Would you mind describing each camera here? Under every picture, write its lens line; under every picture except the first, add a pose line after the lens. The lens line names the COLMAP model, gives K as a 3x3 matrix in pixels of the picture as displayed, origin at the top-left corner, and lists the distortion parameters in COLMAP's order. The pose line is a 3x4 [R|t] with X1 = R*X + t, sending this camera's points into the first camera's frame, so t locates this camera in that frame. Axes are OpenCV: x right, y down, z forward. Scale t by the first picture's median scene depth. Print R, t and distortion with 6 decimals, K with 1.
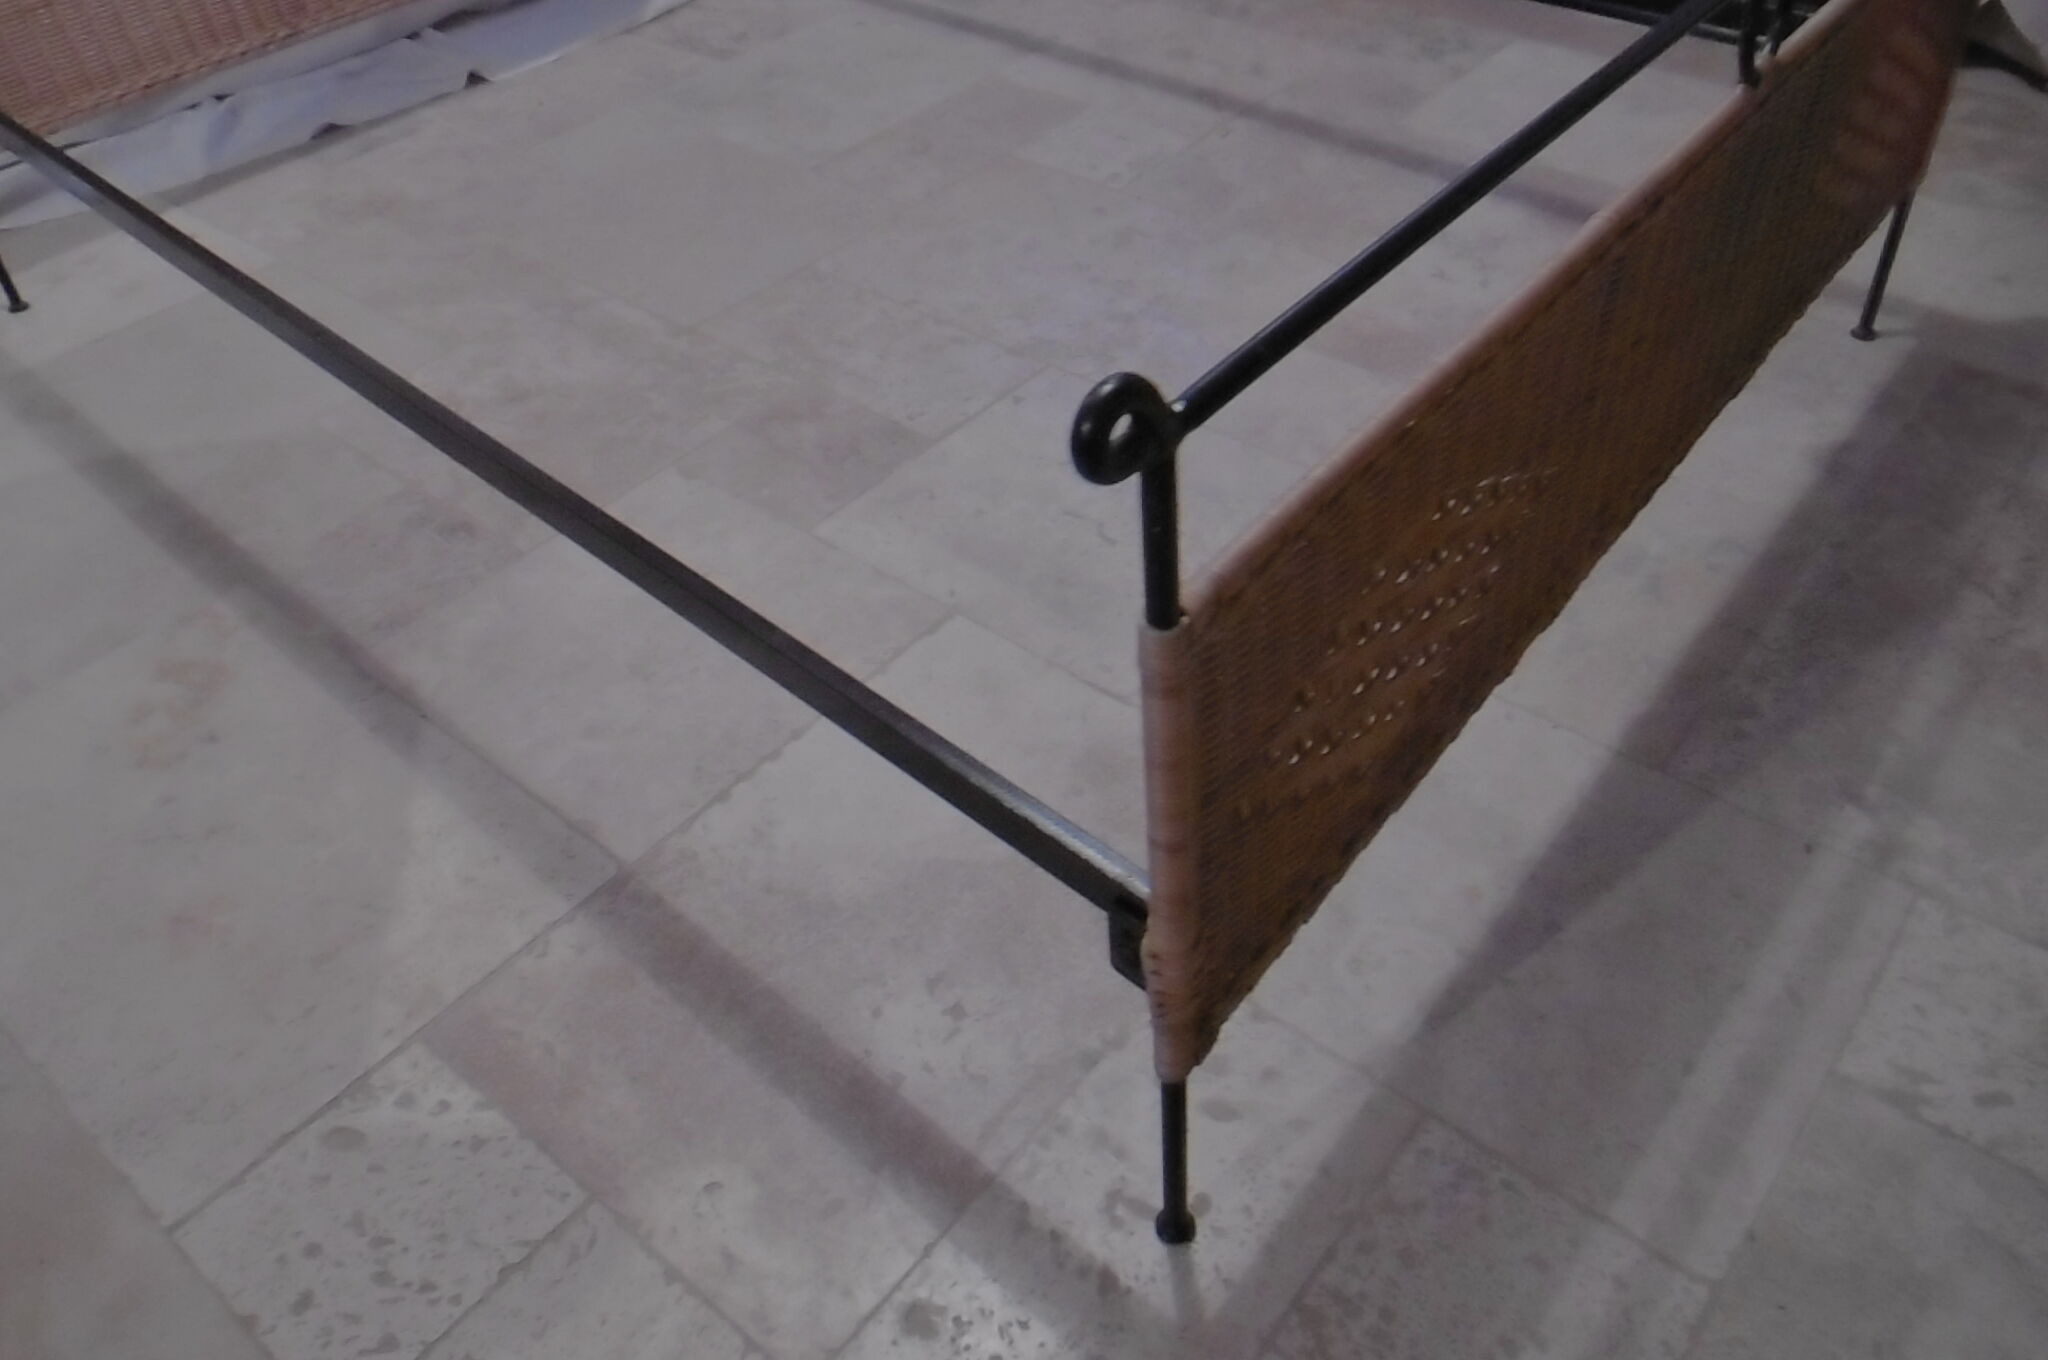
lens RADIAL K [[1509.8, 0, 999.8], [0, 1509.8, 644.6], [0, 0, 1]] dist [-0.015803, -0.000204]
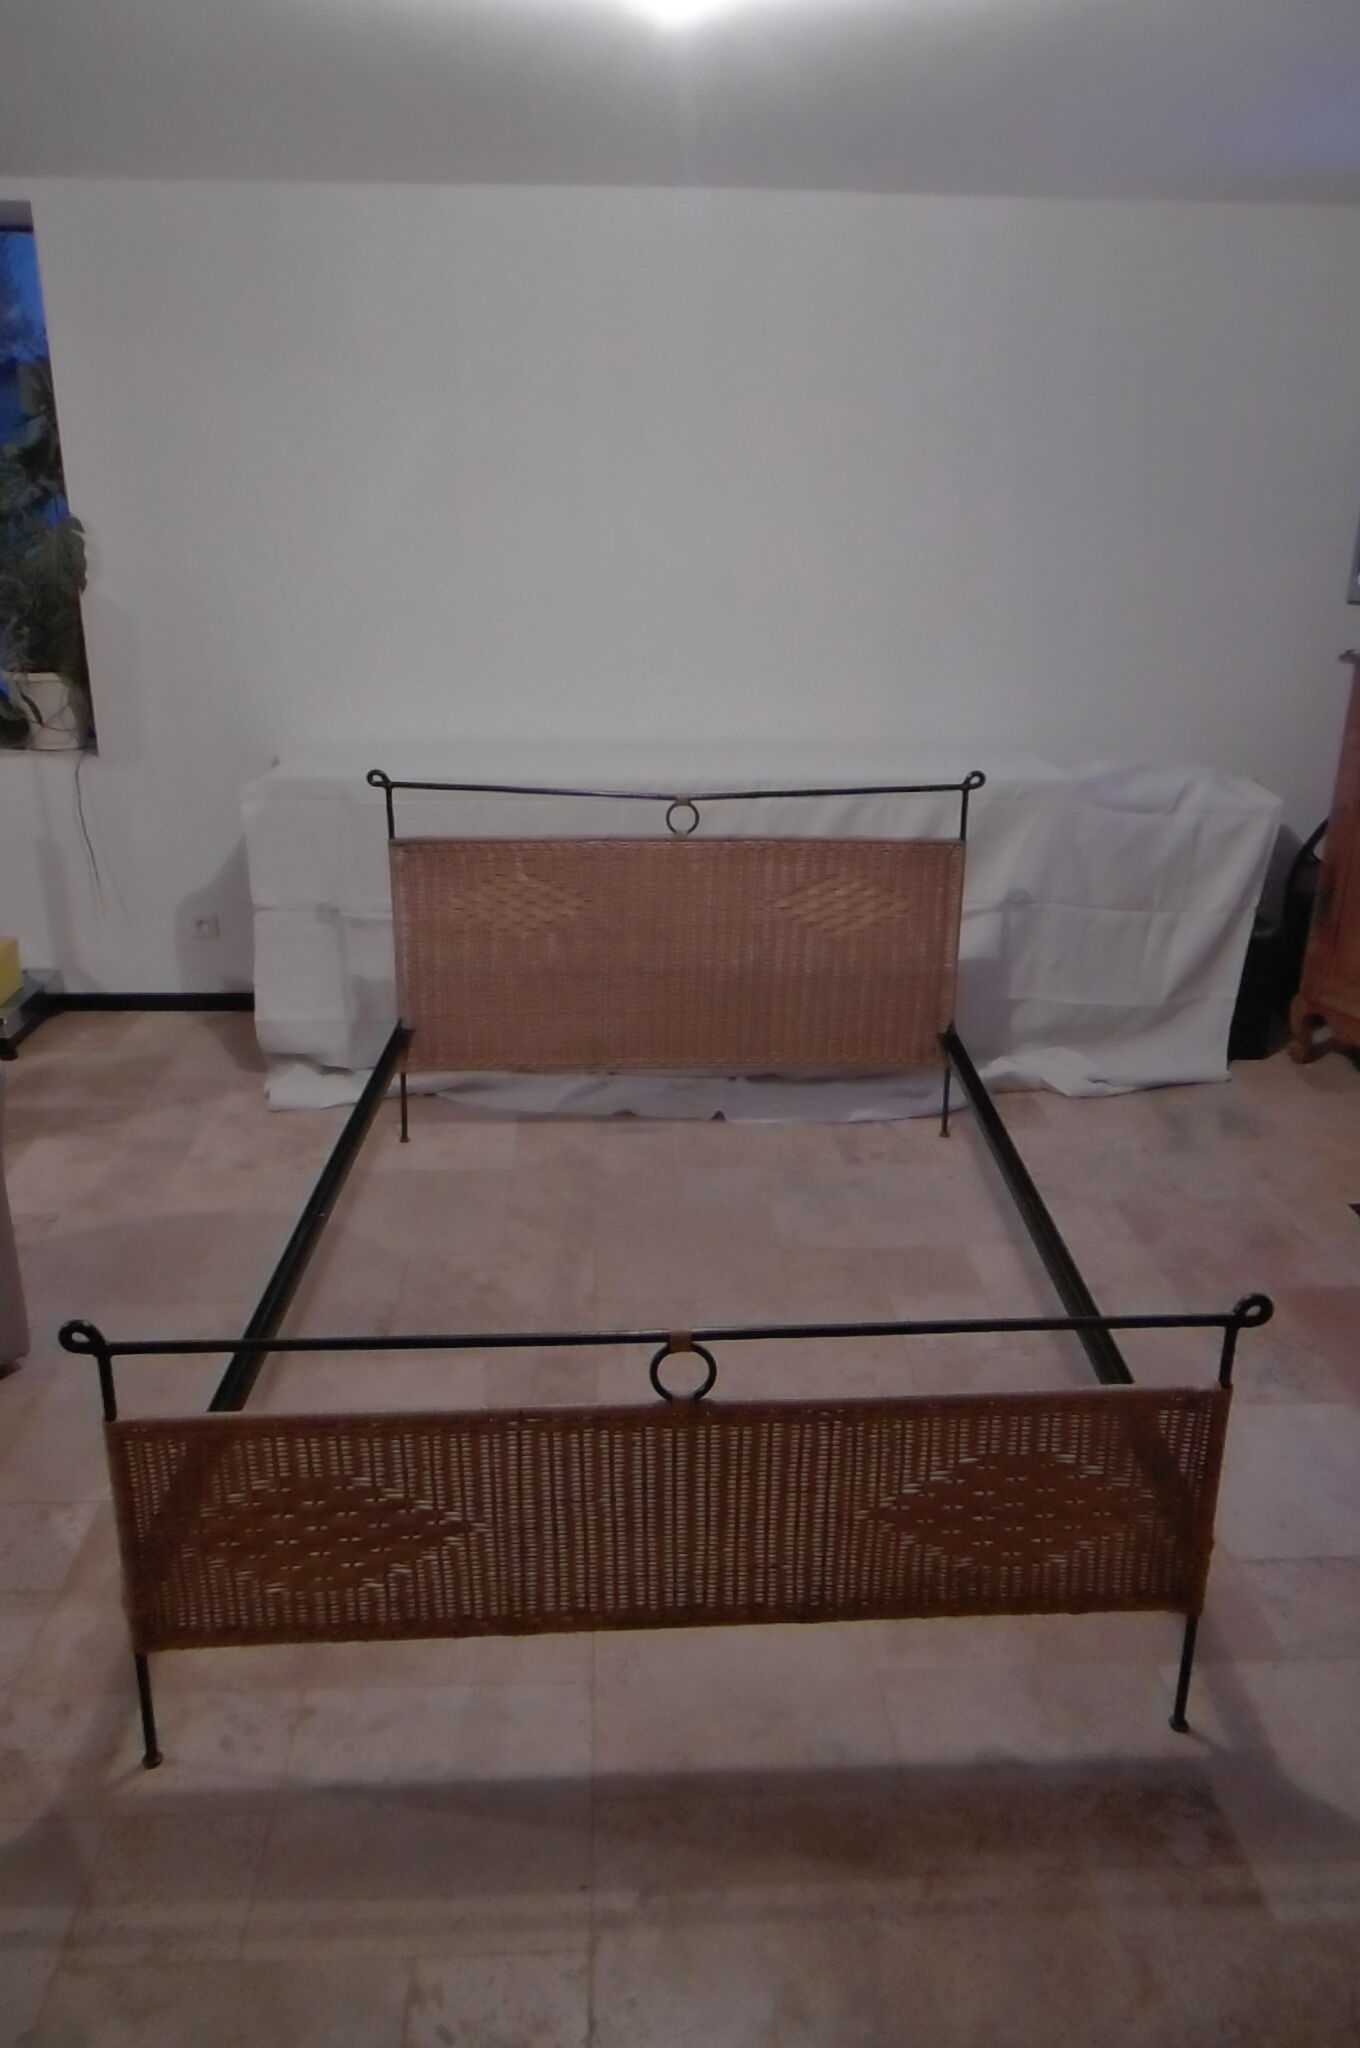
lens RADIAL K [[1446.1, 0, 684.0], [0, 1446.1, 1013.0], [0, 0, 1]] dist [-0.007561, -0.011892]
pose [[0.683746, 0.298920, -0.665687, 1.081497], [-0.524730, 0.835349, -0.163860, -0.343093], [0.507100, 0.461344, 0.728019, -0.336802]]
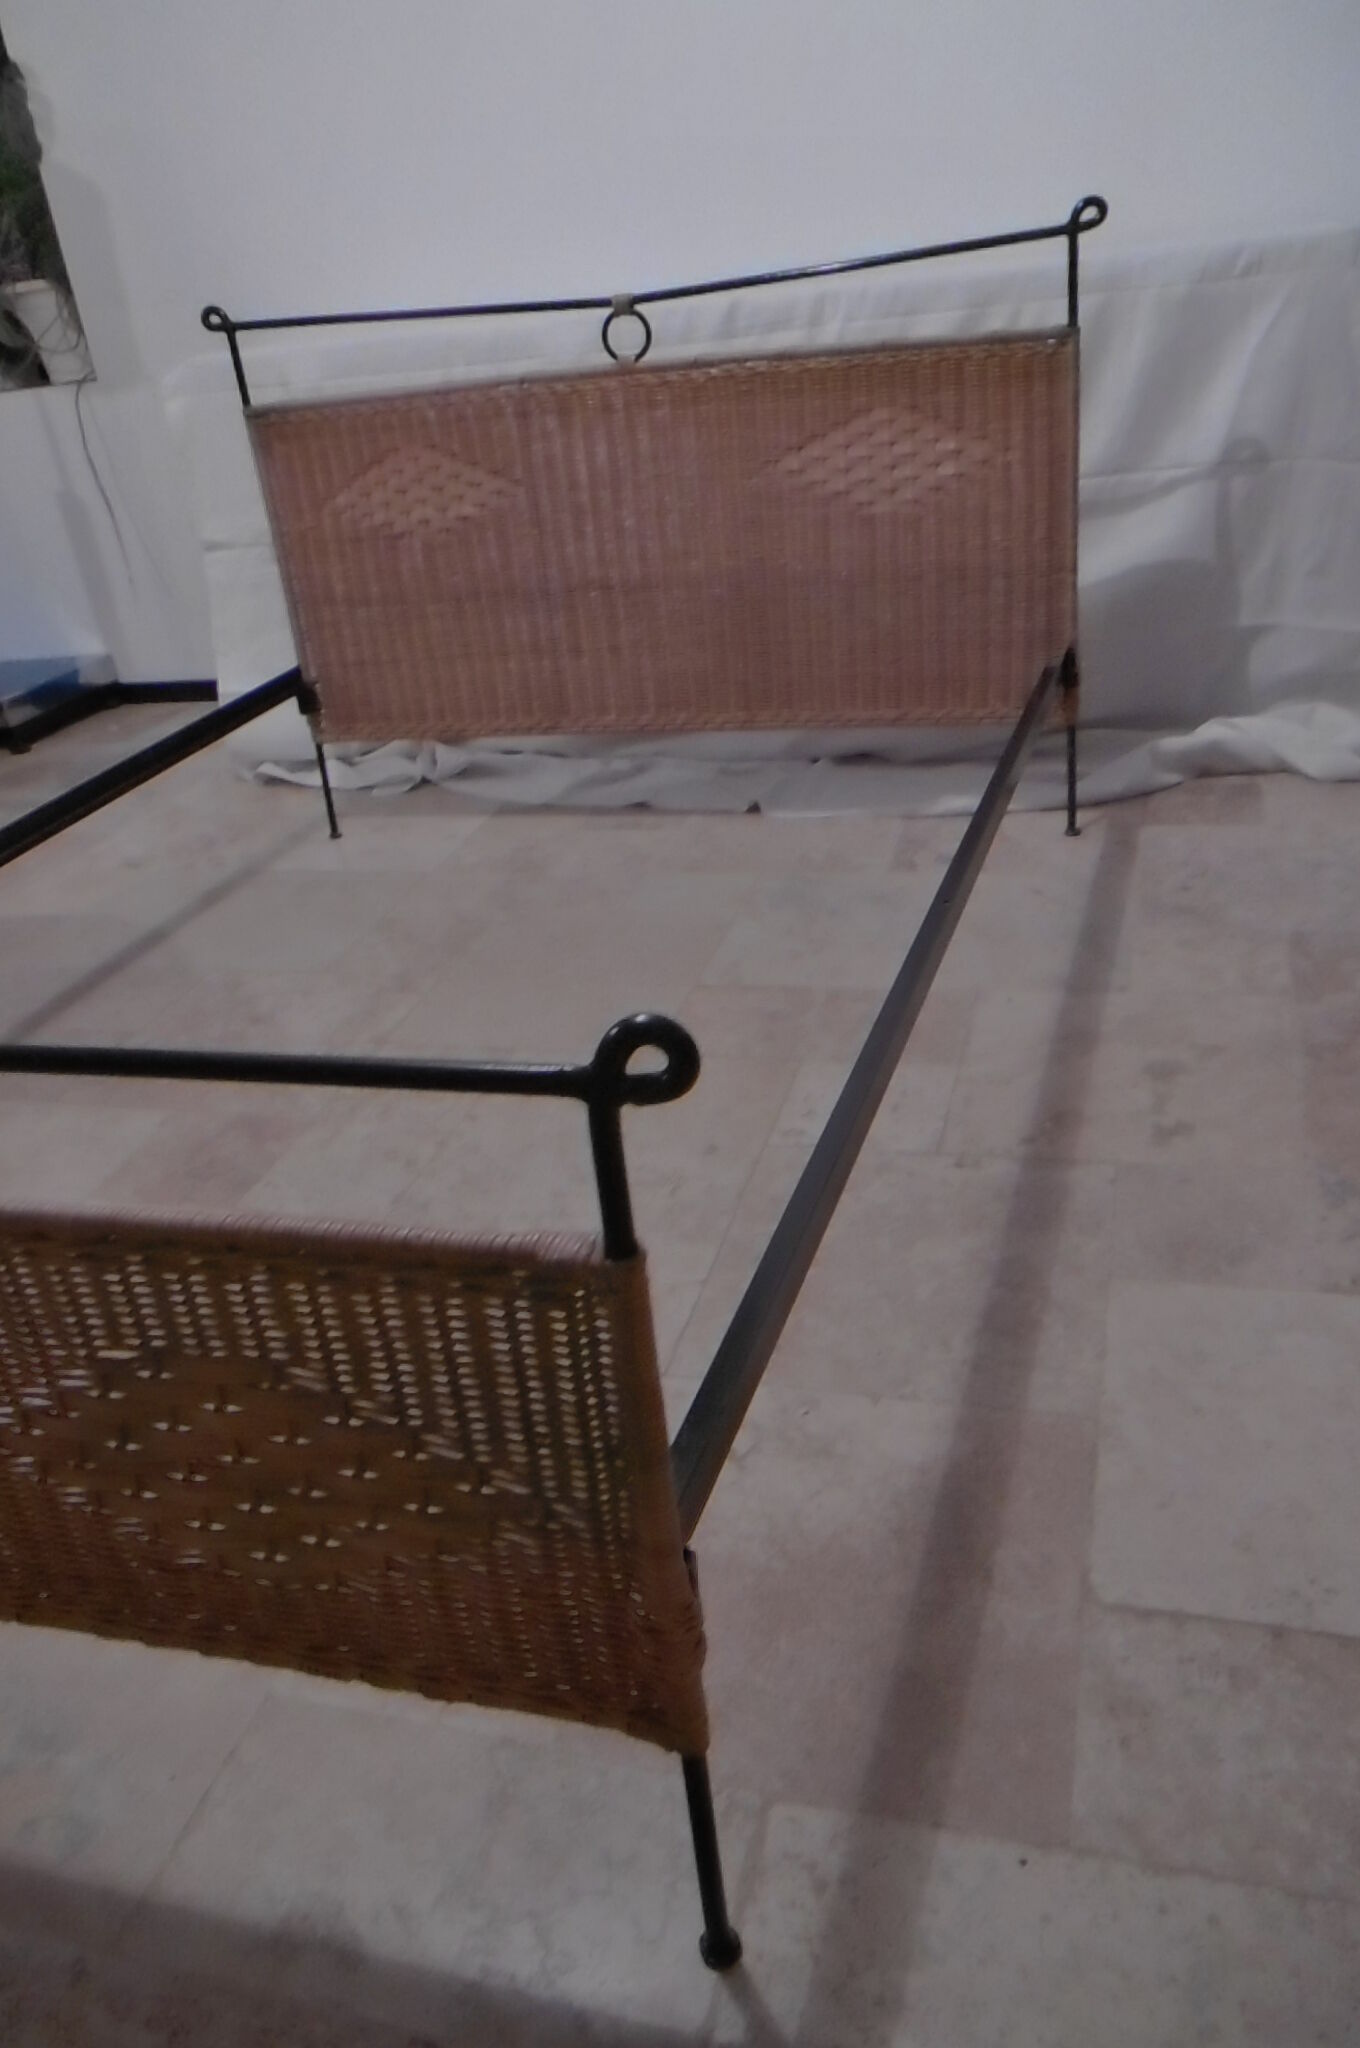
lens RADIAL K [[1509.8, 0, 680.0], [0, 1509.8, 1024.0], [0, 0, 1]] dist [-0.015803, -0.000204]
pose [[0.412747, 0.423857, -0.806217, 1.047556], [-0.542965, 0.825167, 0.155846, -0.678529], [0.731320, 0.373422, 0.570725, 0.663240]]
